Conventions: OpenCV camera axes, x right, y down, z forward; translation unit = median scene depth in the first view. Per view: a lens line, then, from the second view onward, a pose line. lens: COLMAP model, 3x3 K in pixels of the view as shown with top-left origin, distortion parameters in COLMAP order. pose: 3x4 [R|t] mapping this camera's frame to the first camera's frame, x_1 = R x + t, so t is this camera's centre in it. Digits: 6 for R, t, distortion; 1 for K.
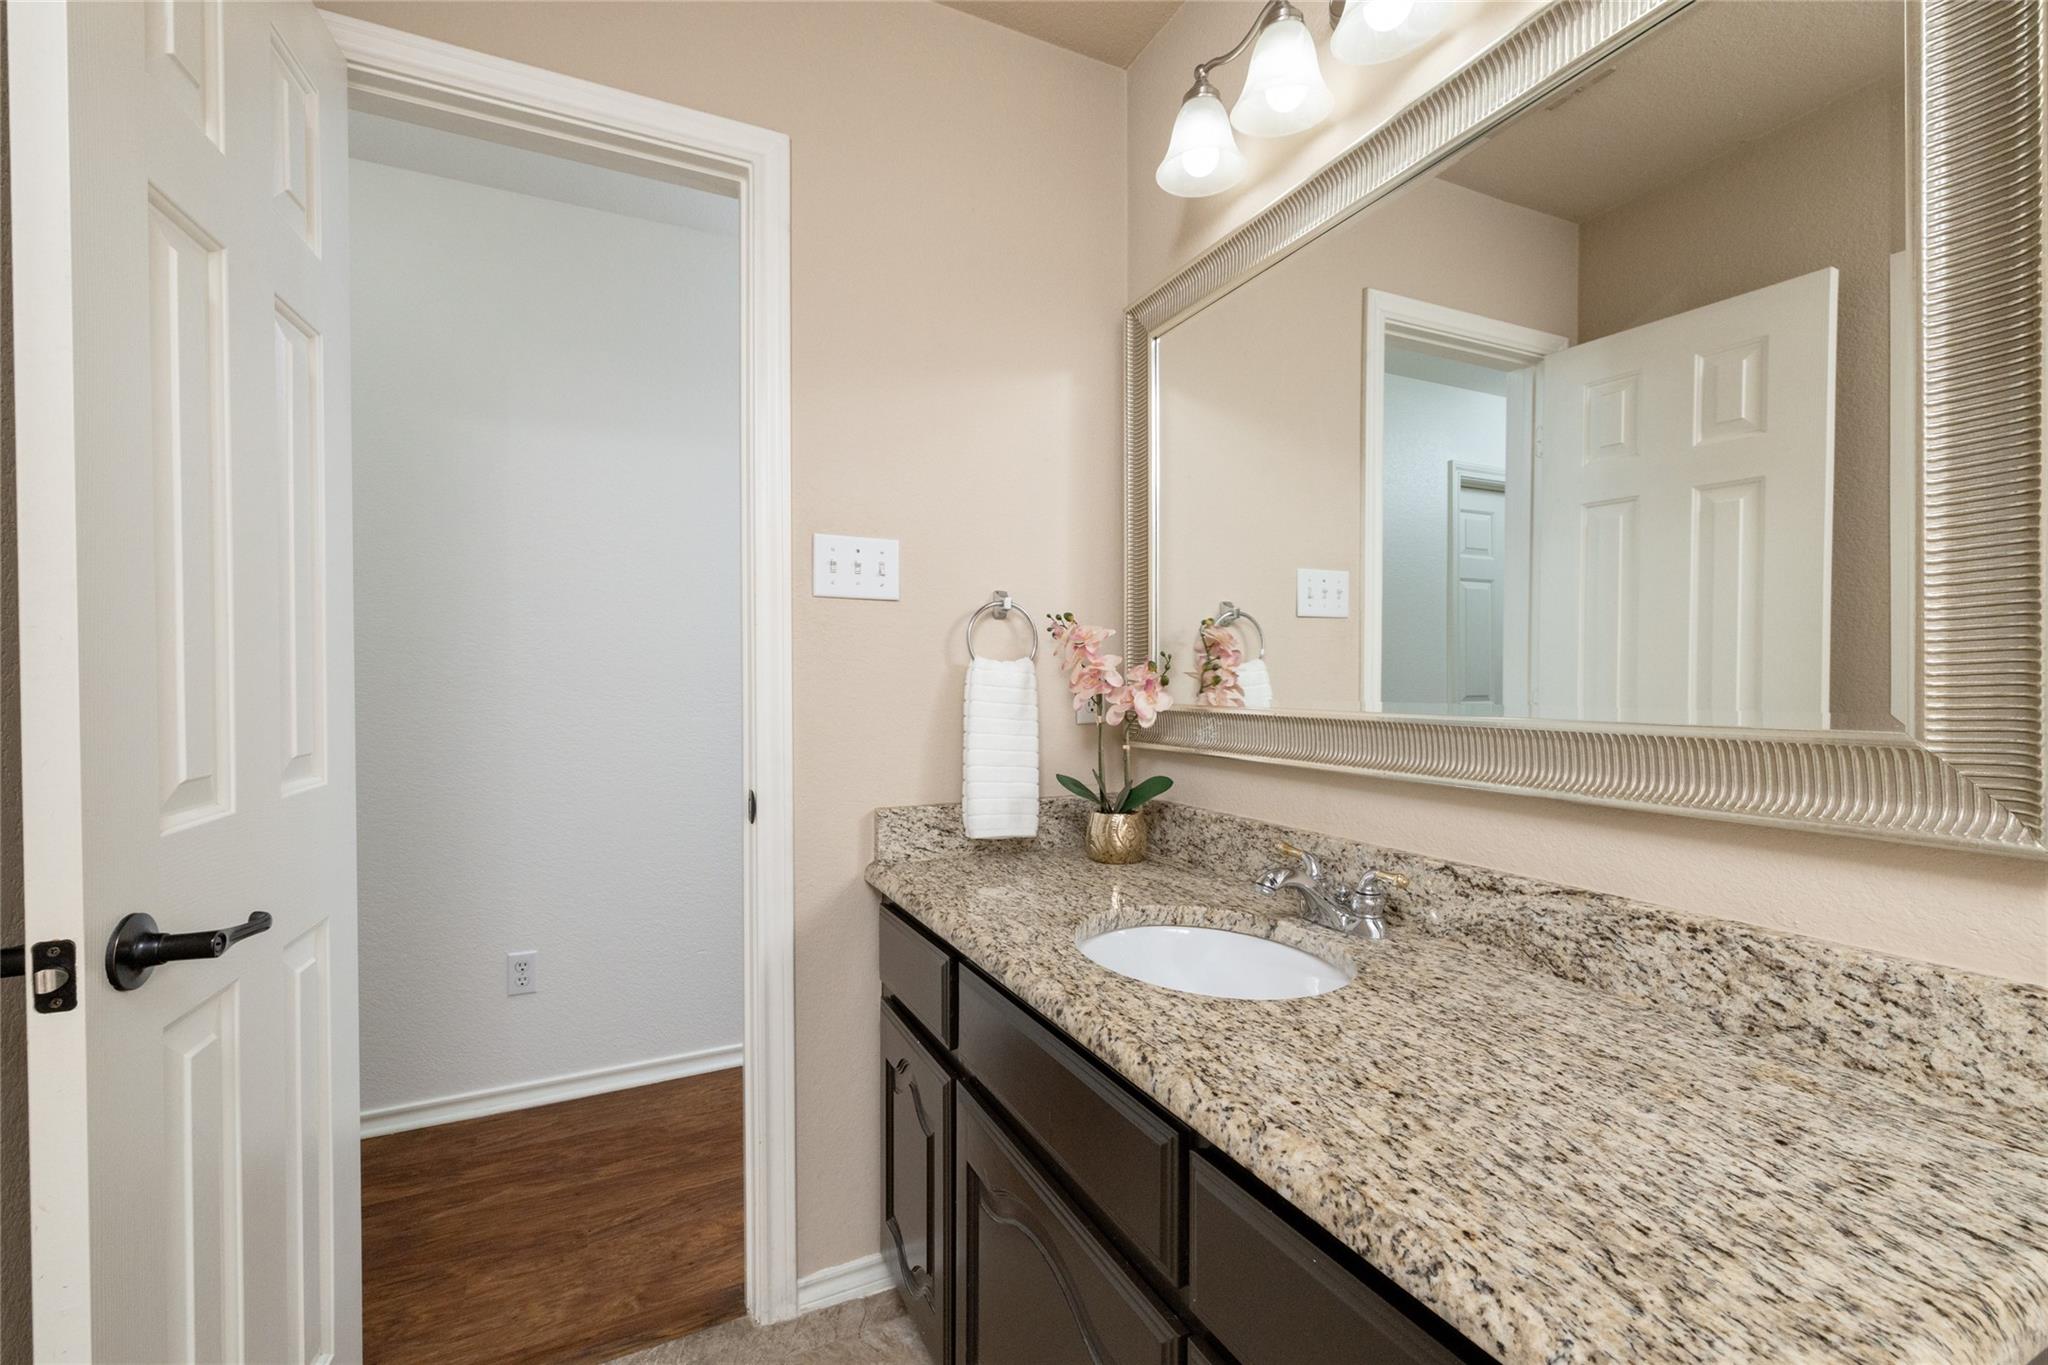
lens RADIAL K [[895.7, 0, 1021.3], [0, 895.7, 688.0], [0, 0, 1]] dist [0.001713, 0.000280]
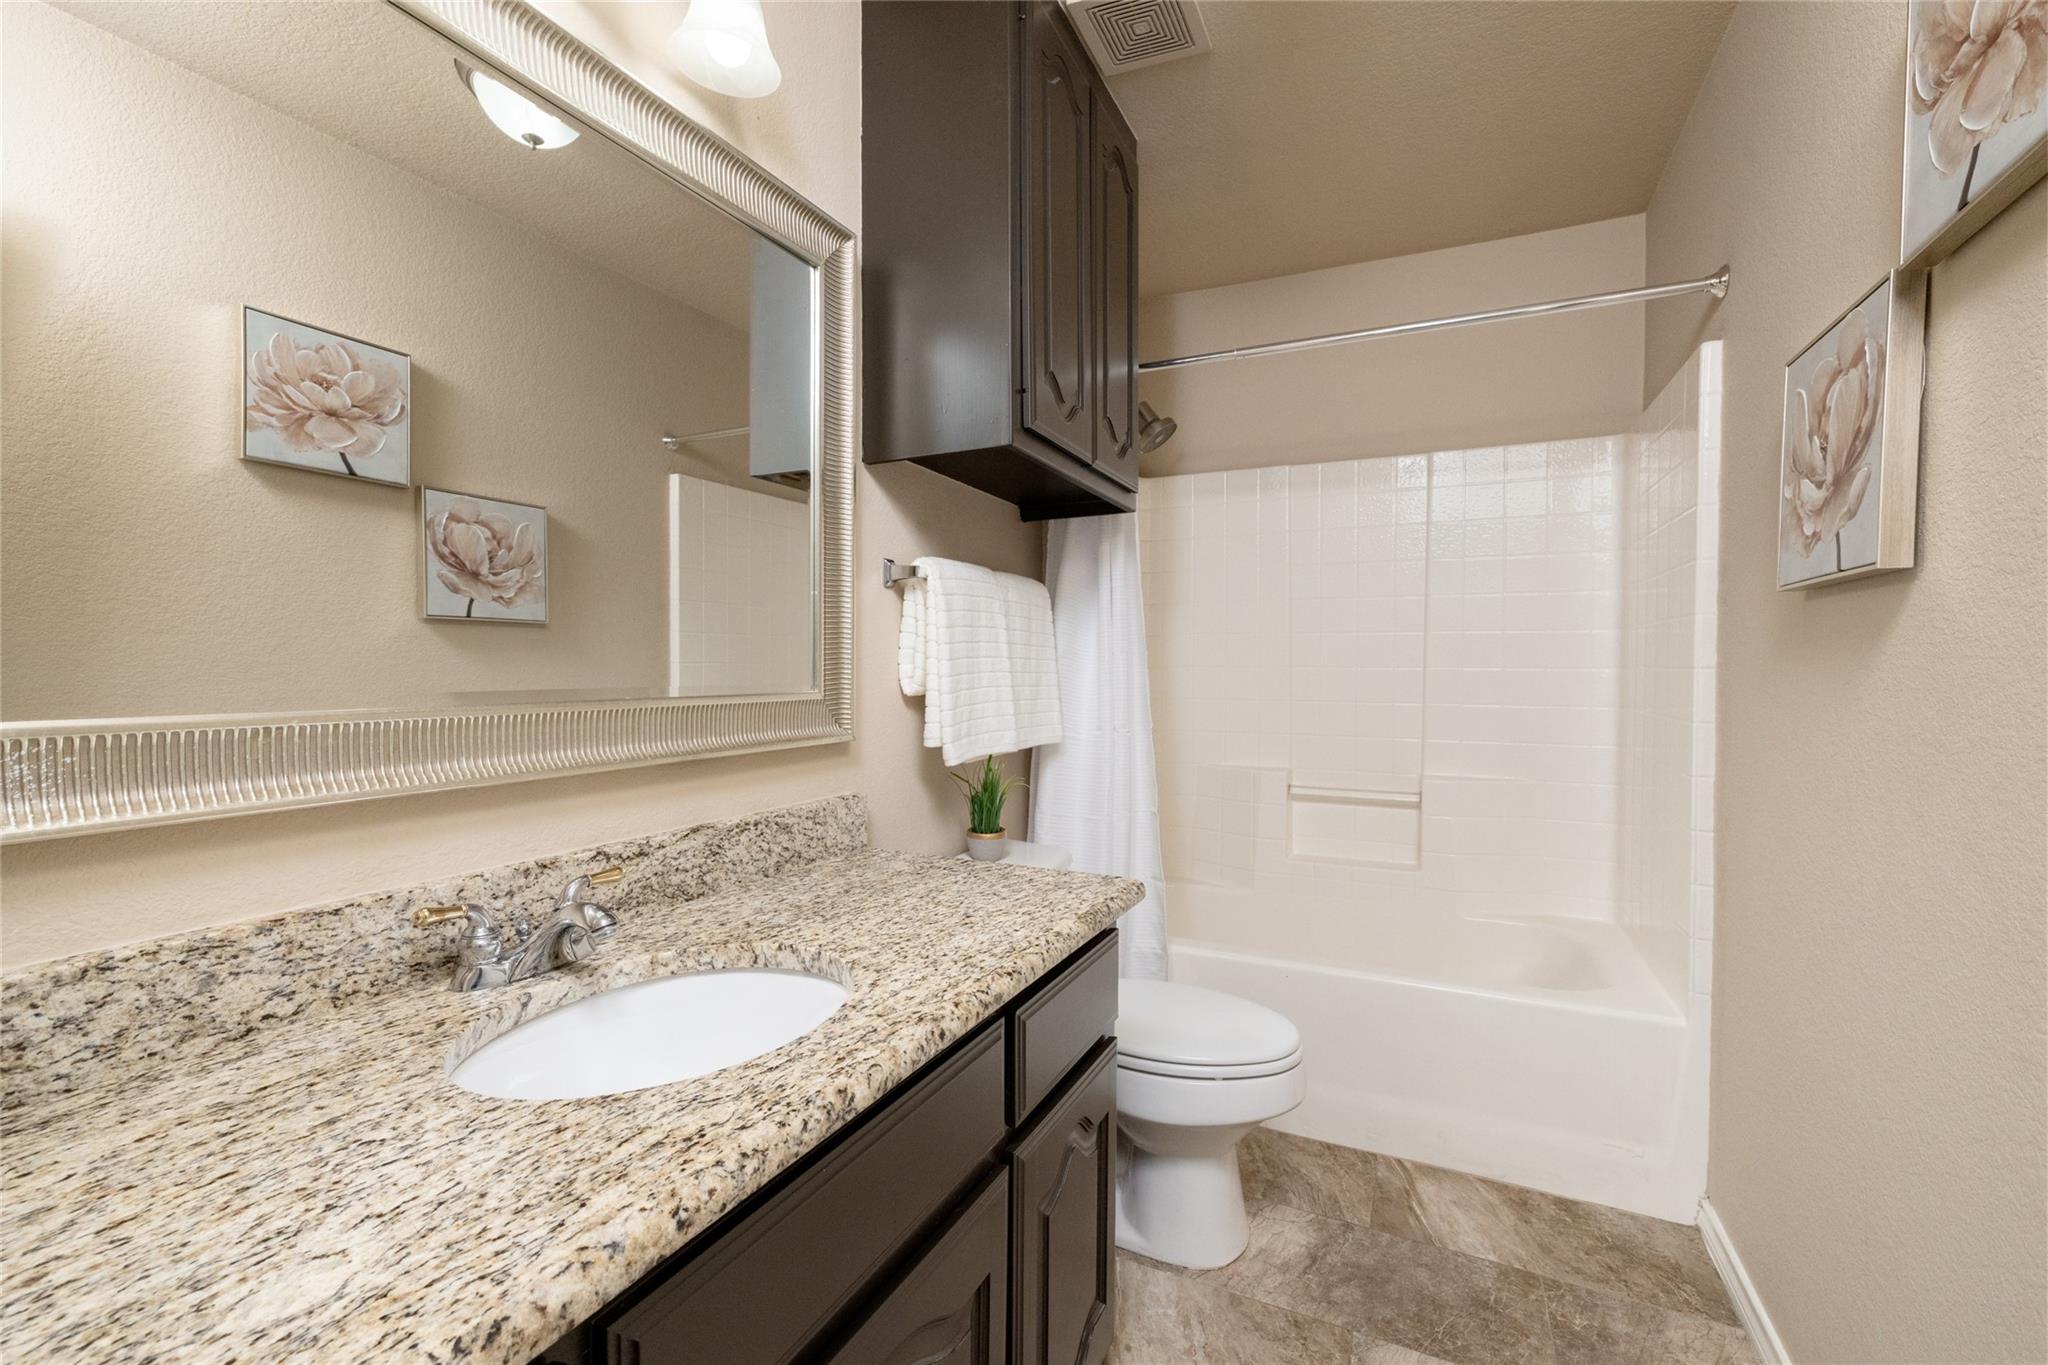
lens RADIAL K [[895.7, 0, 1018.8], [0, 895.7, 682.3], [0, 0, 1]] dist [0.001713, 0.000280]
pose [[-0.631339, -0.016681, 0.775328, -0.680991], [0.002302, 0.999724, 0.023383, -0.014135], [-0.775504, 0.016547, -0.631126, 1.459569]]
